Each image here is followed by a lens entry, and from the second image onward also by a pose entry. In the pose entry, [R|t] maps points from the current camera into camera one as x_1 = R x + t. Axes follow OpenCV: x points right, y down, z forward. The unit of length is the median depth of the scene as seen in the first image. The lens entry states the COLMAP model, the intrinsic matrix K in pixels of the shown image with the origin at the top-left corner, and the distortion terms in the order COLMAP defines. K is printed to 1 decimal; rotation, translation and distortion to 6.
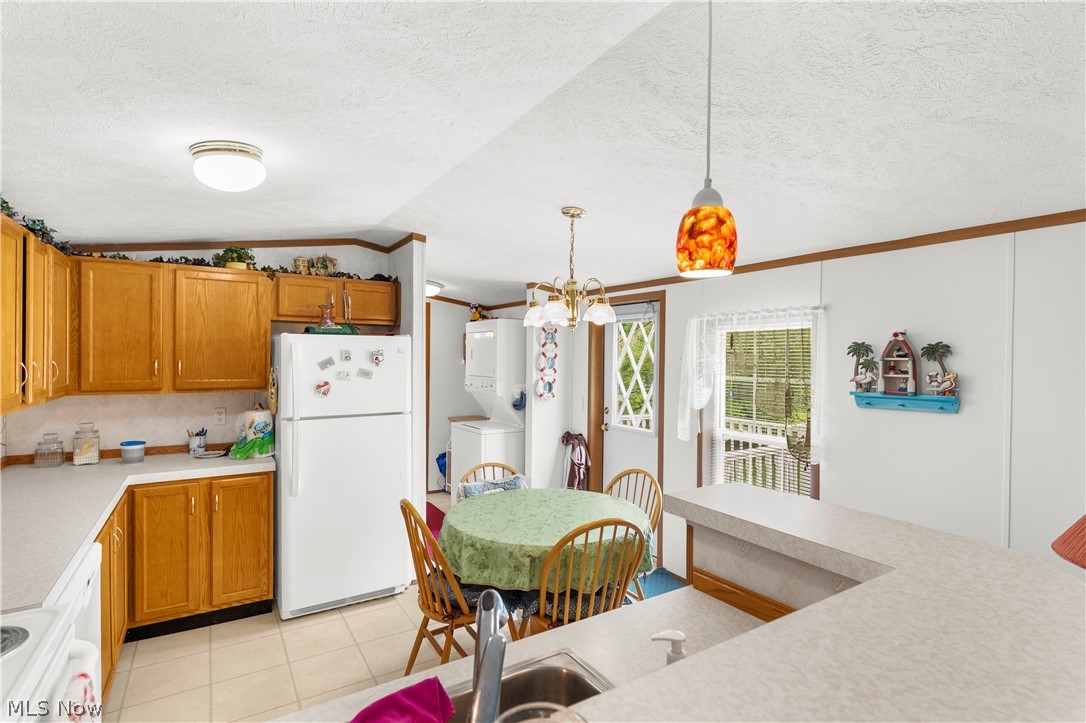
lens RADIAL K [[528.2, 0, 535.2], [0, 528.2, 357.1], [0, 0, 1]] dist [-0.000839, -0.001076]
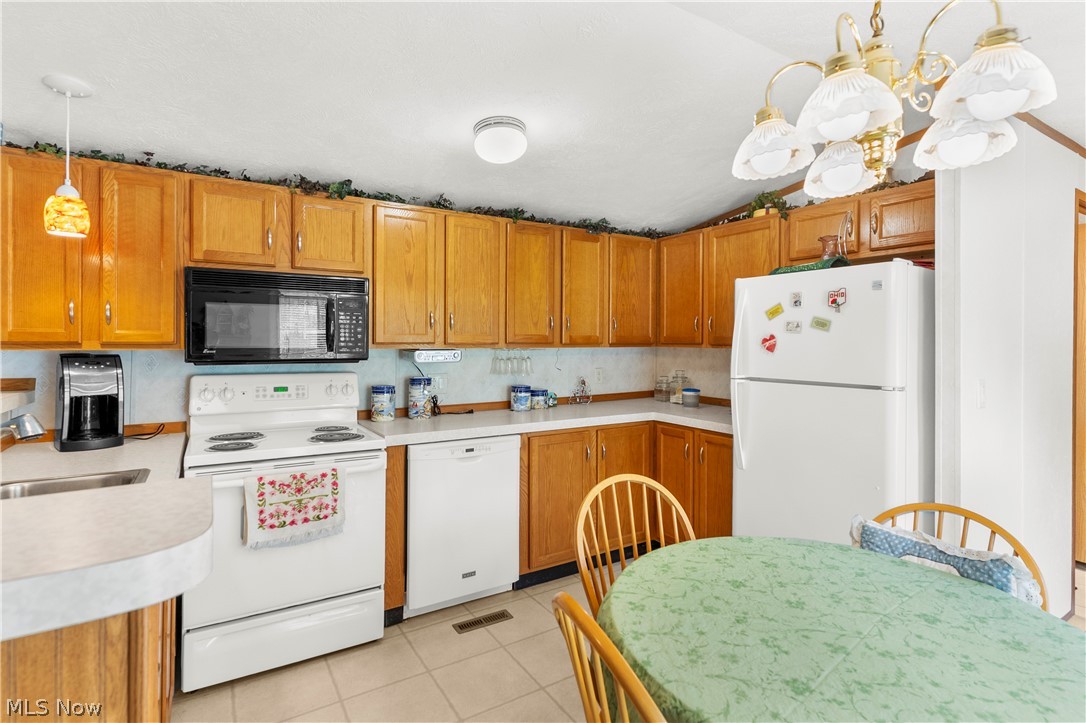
lens RADIAL K [[528.2, 0, 549.1], [0, 528.2, 344.5], [0, 0, 1]] dist [-0.000839, -0.001076]
pose [[0.014781, 0.001148, -0.999890, 0.365015], [-0.008574, 0.999963, 0.001021, 0.060285], [0.999854, 0.008558, 0.014790, 0.629417]]
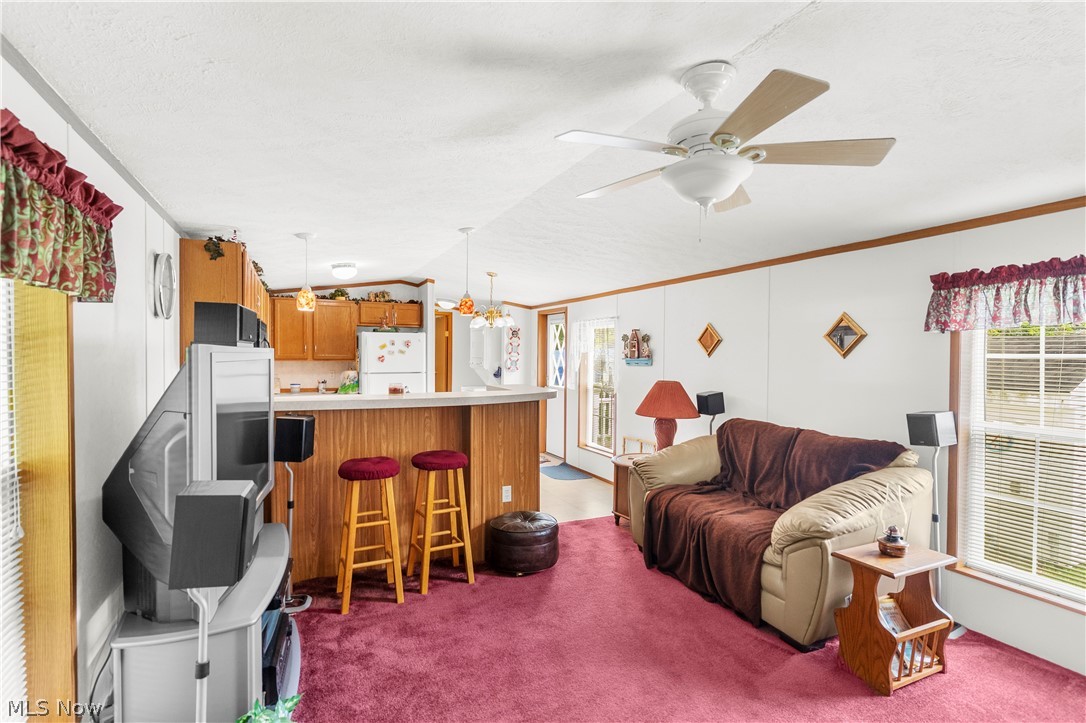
lens RADIAL K [[528.2, 0, 537.7], [0, 528.2, 361.2], [0, 0, 1]] dist [-0.000839, -0.001076]
pose [[0.992437, 0.000928, -0.122756, 0.430931], [0.000331, 0.999948, 0.010234, 0.046010], [0.122759, -0.010197, 0.992384, -0.915051]]
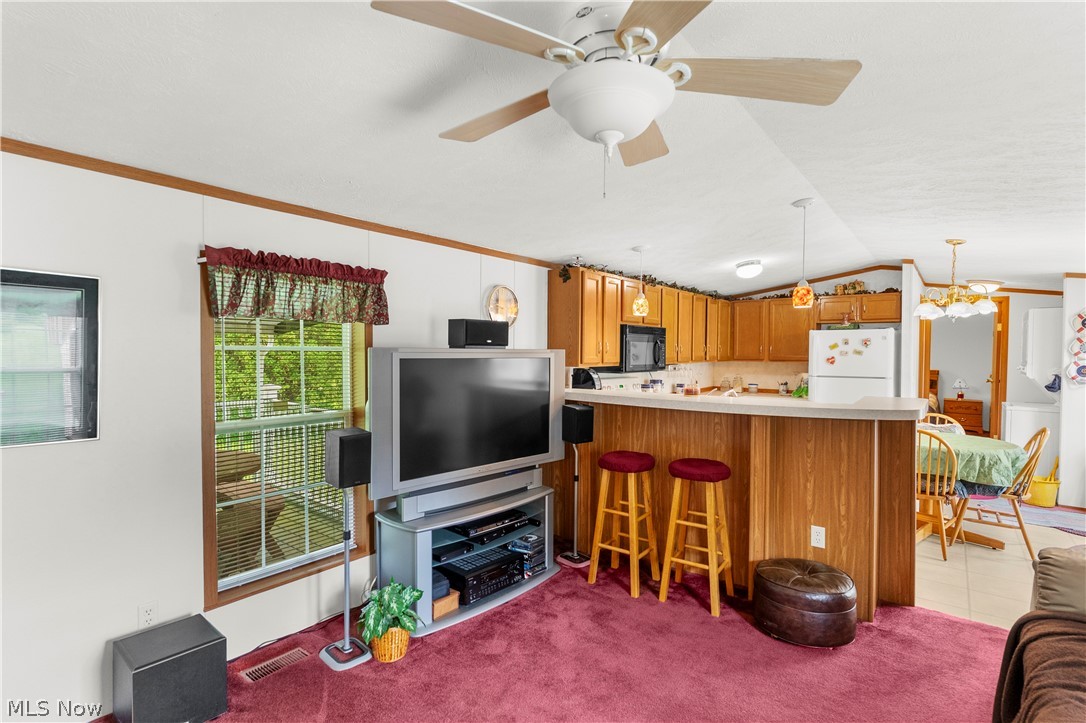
lens RADIAL K [[528.2, 0, 537.9], [0, 528.2, 363.5], [0, 0, 1]] dist [-0.000839, -0.001076]
pose [[0.336874, 0.016711, -0.941402, 0.904250], [-0.005918, 0.999860, 0.015631, 0.045883], [0.941531, 0.000306, 0.336925, -0.513692]]
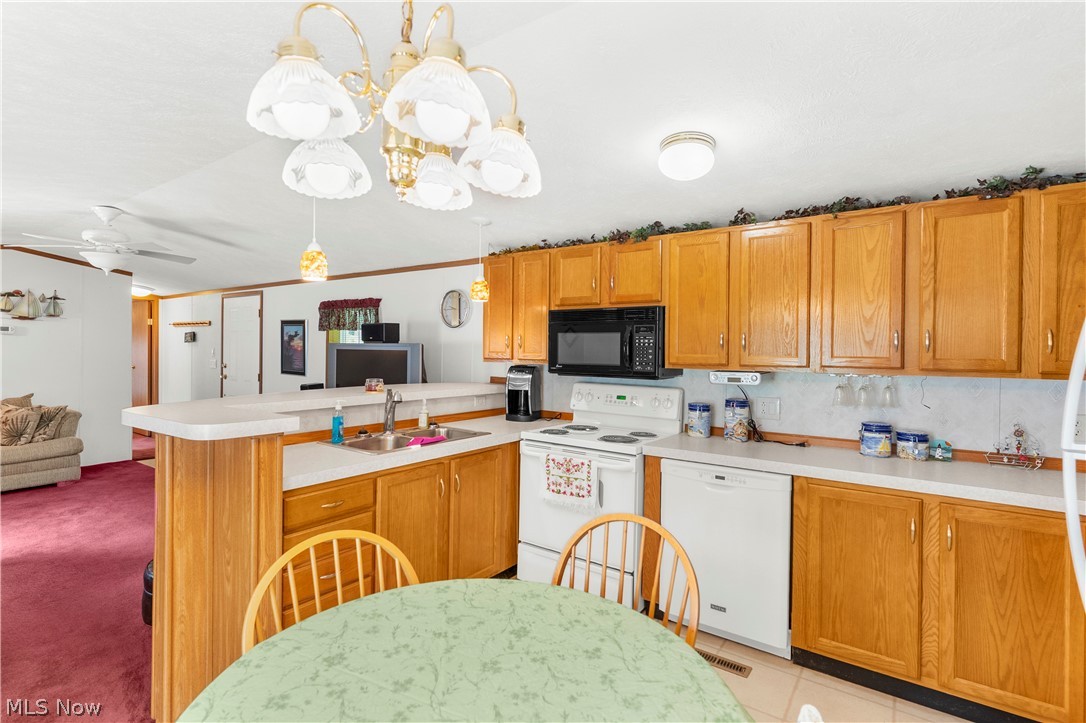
lens RADIAL K [[528.2, 0, 544.5], [0, 528.2, 355.6], [0, 0, 1]] dist [-0.000839, -0.001076]
pose [[-0.918213, -0.015424, -0.395785, 0.099046], [-0.020934, 0.999735, 0.009607, 0.043831], [0.395532, 0.017107, -0.918293, 1.123463]]
